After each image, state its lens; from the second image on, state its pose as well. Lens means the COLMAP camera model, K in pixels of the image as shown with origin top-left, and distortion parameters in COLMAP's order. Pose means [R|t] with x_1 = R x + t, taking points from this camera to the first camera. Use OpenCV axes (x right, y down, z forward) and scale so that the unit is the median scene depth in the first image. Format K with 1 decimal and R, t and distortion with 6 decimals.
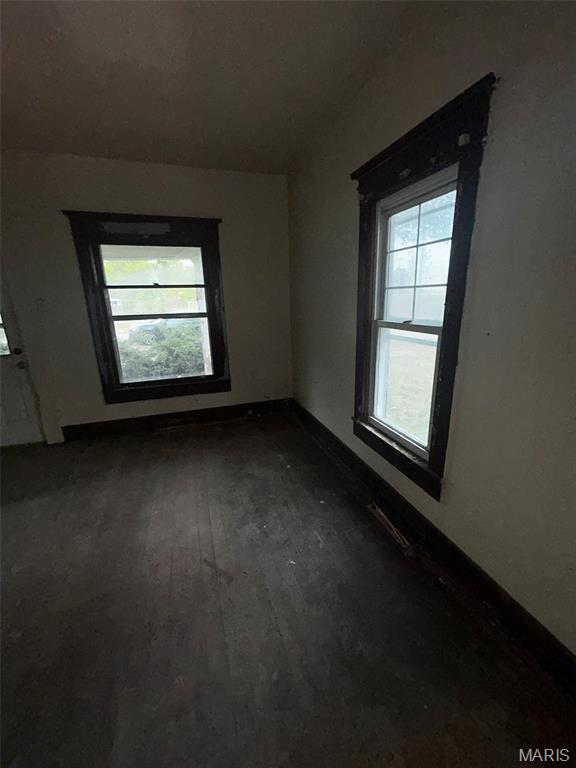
lens RADIAL K [[311.9, 0, 291.3], [0, 311.9, 379.4], [0, 0, 1]] dist [0.000384, 0.000519]
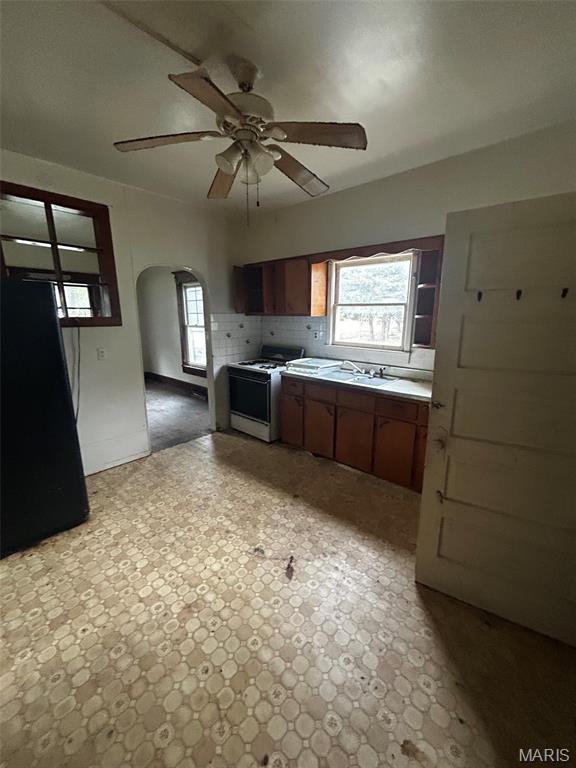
lens RADIAL K [[311.9, 0, 291.4], [0, 311.9, 383.5], [0, 0, 1]] dist [0.000384, 0.000519]
pose [[0.864786, -0.086733, 0.494594, -0.354152], [0.109046, 0.993902, -0.016371, 0.501707], [-0.490157, 0.068091, 0.868970, -1.943527]]
